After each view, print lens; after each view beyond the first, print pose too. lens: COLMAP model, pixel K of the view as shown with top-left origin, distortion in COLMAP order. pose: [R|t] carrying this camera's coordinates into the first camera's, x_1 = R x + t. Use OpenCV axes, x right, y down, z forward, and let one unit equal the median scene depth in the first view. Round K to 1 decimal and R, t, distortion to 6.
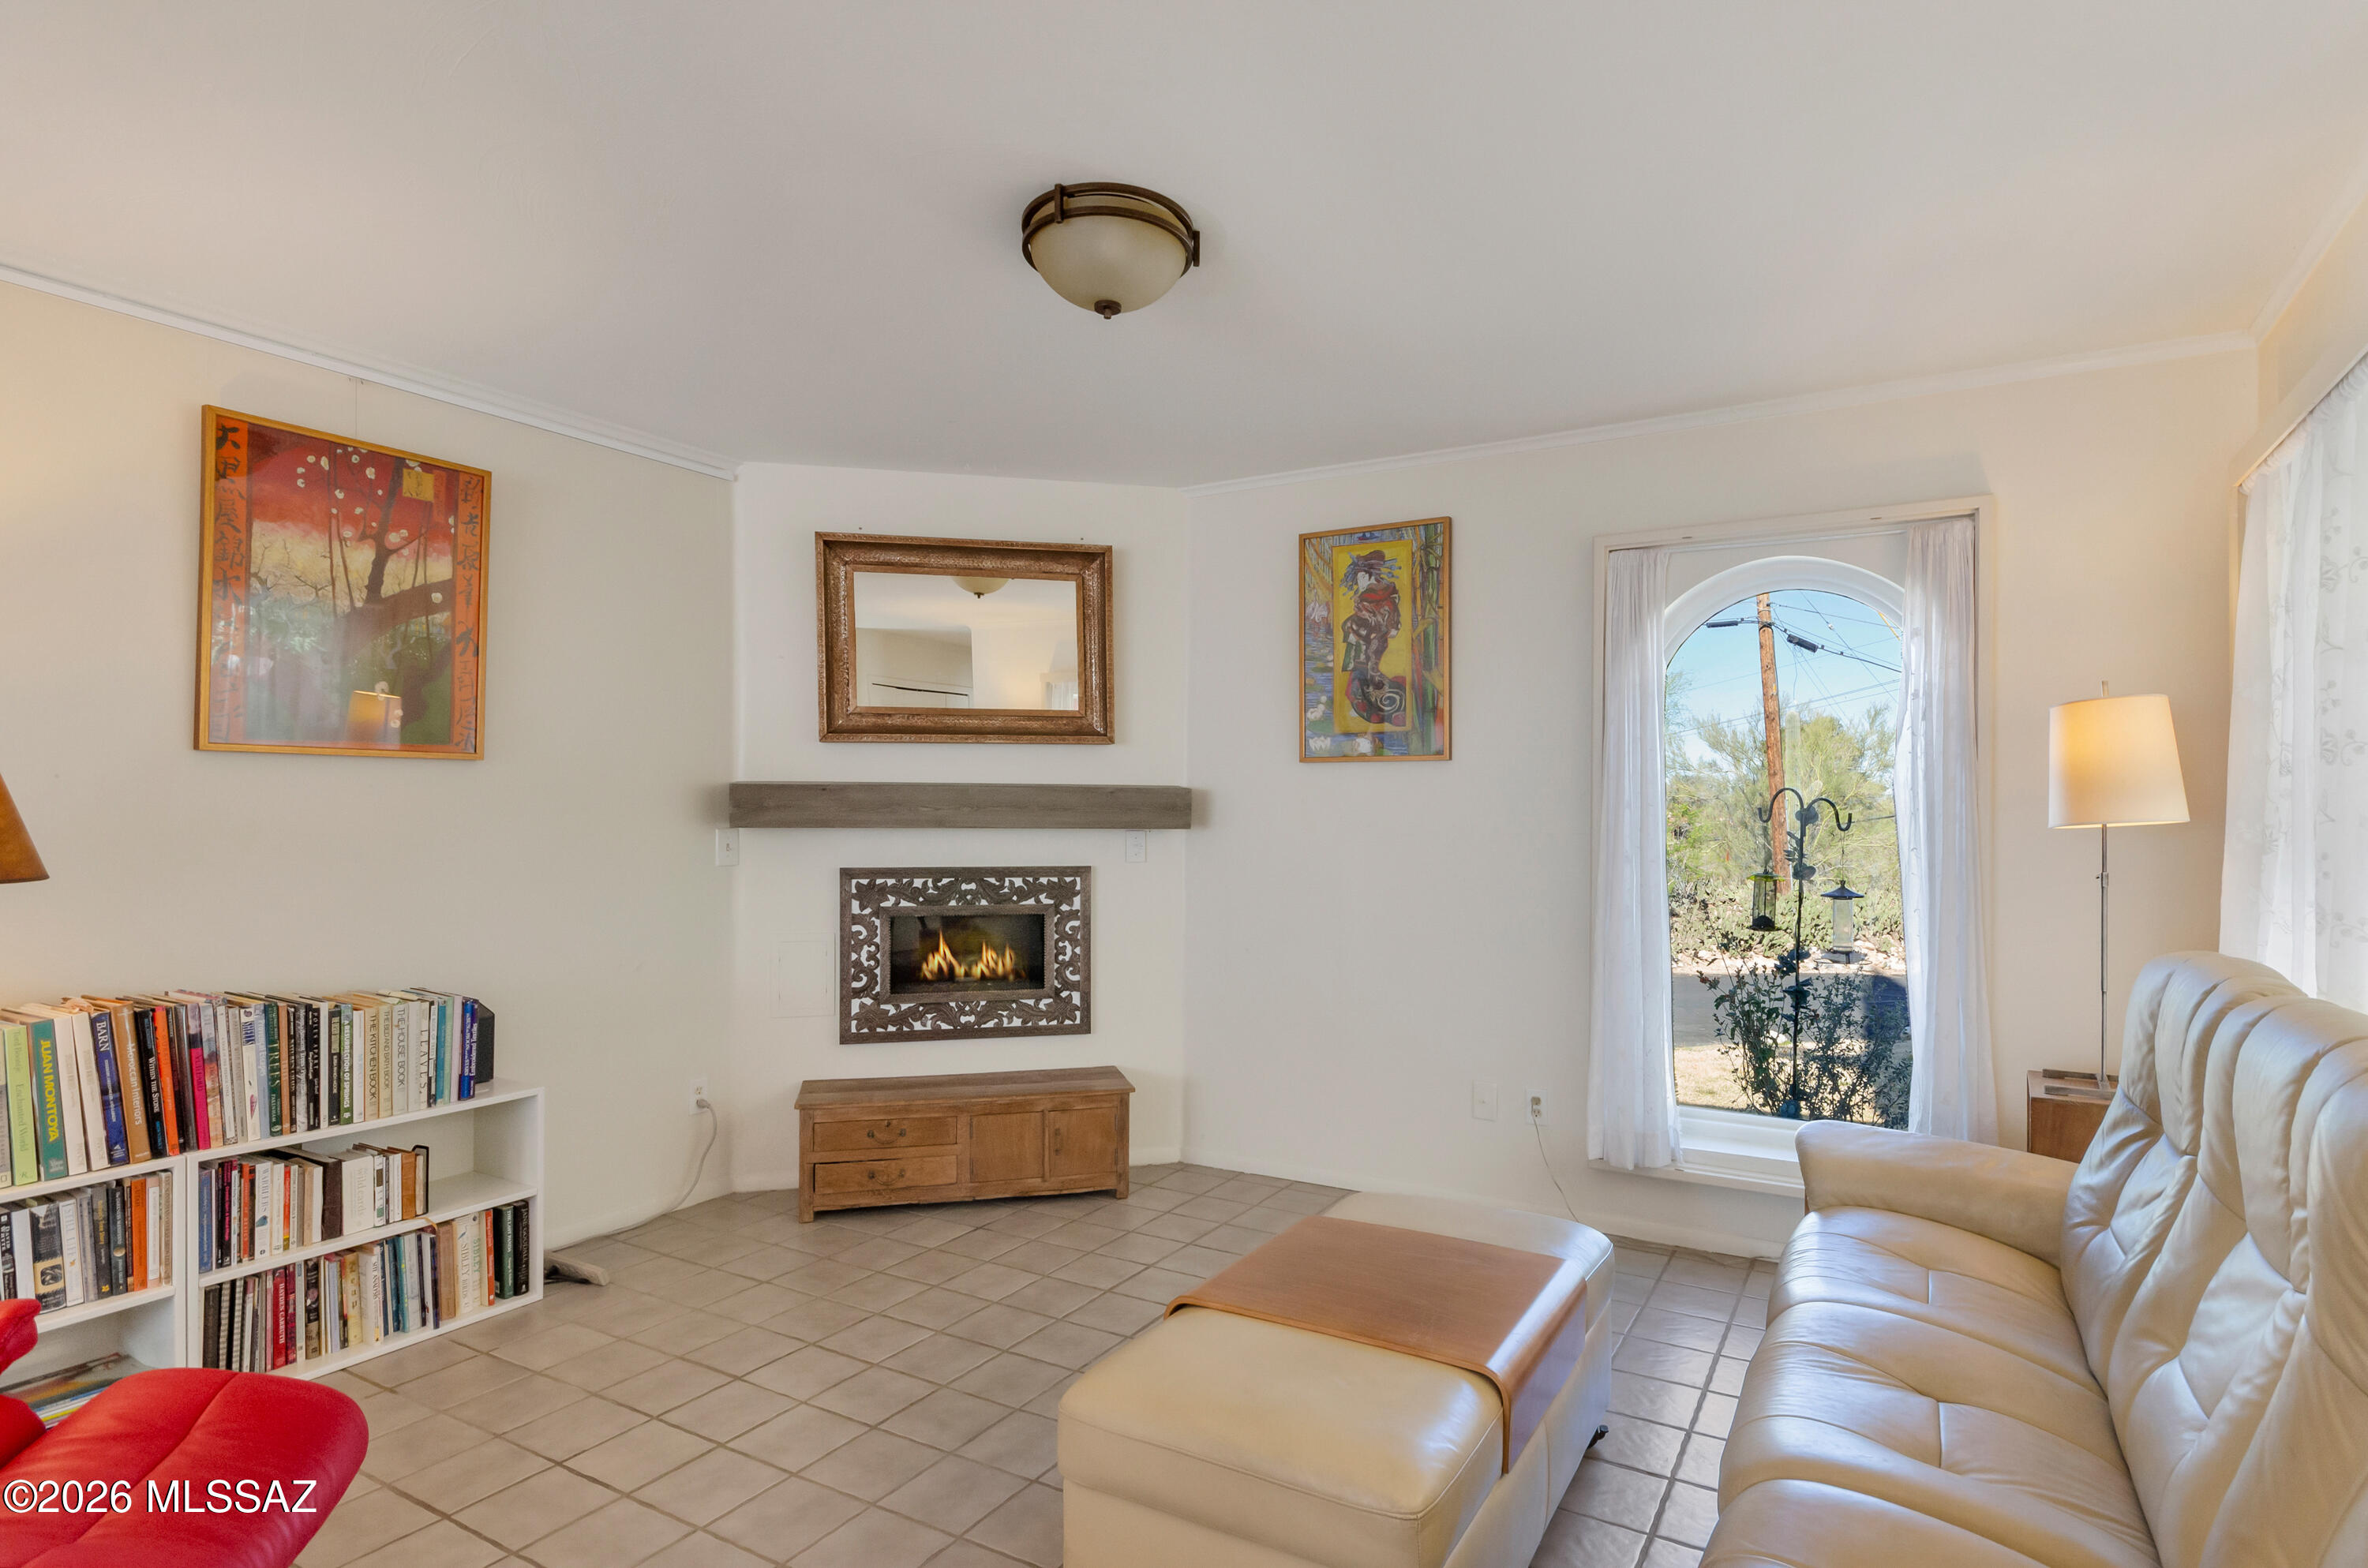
lens RADIAL K [[1189.9, 0, 1207.1], [0, 1189.9, 813.7], [0, 0, 1]] dist [-0.004892, -0.000570]
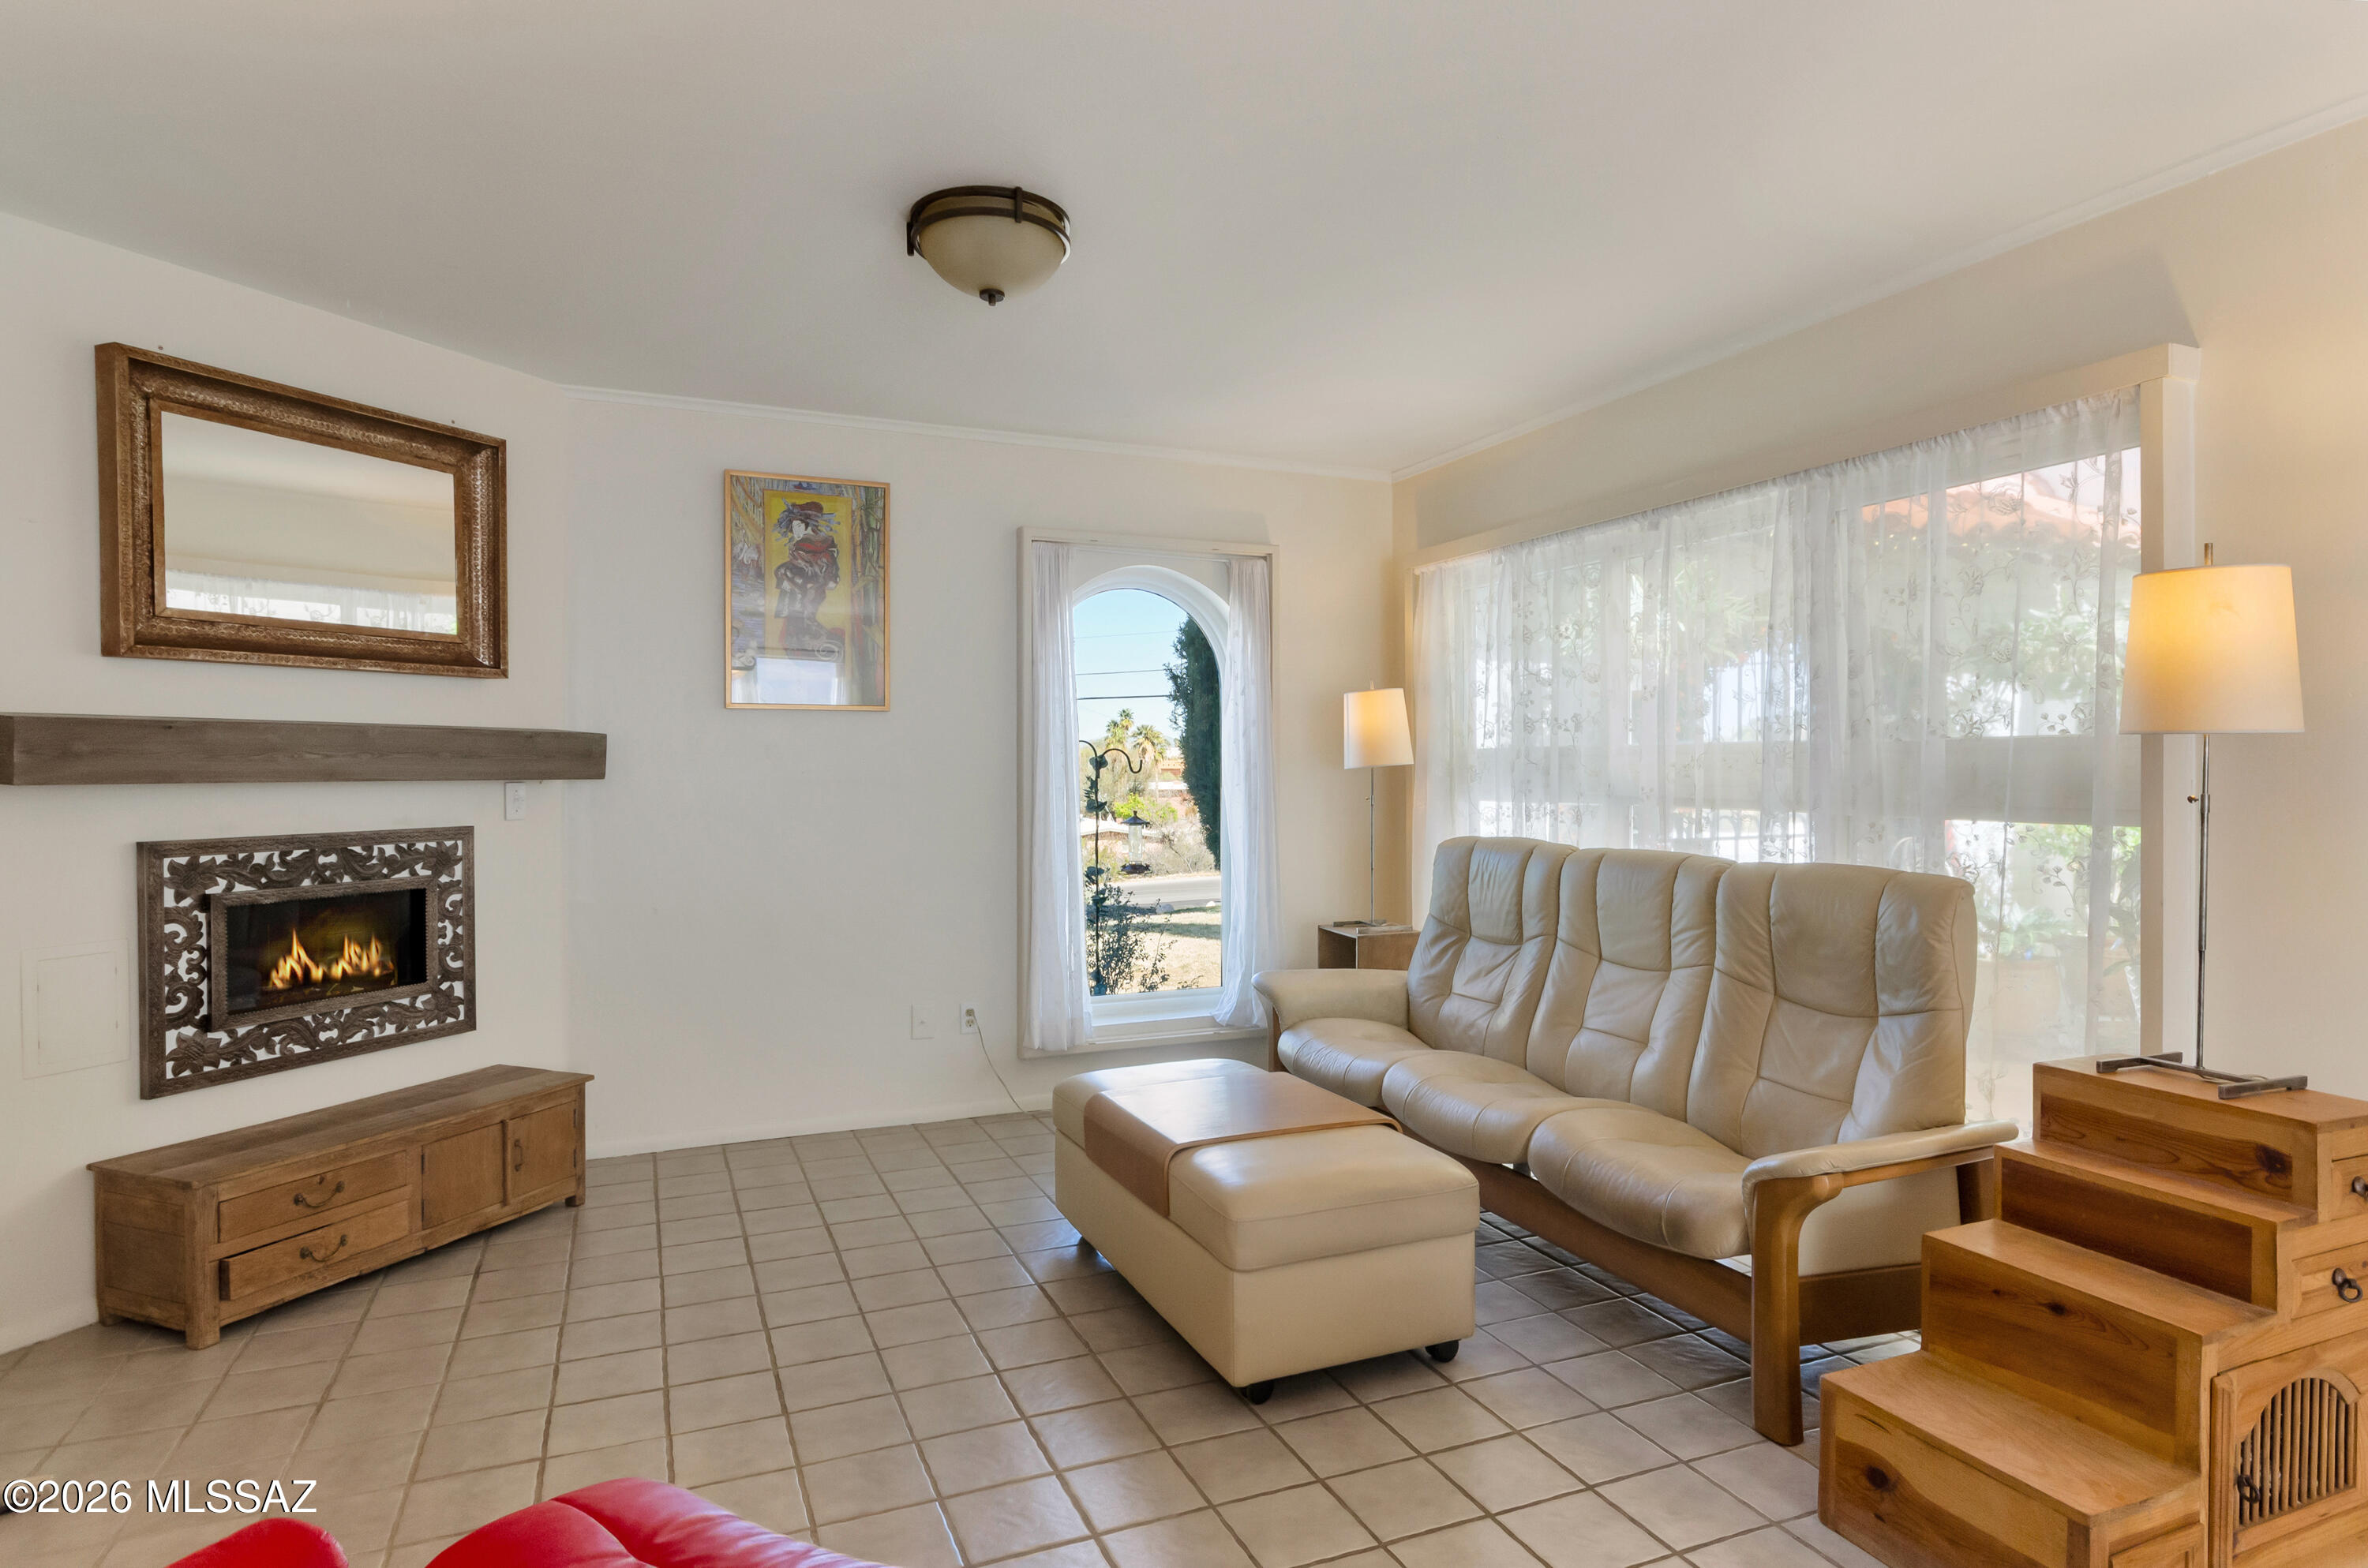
lens RADIAL K [[1273.7, 0, 1177.3], [0, 1273.7, 781.6], [0, 0, 1]] dist [0.002718, -0.003162]
pose [[0.619333, -0.014260, 0.784999, -0.511871], [0.002118, 0.999862, 0.016492, -0.000113], [-0.785126, -0.008551, 0.619277, 0.080925]]
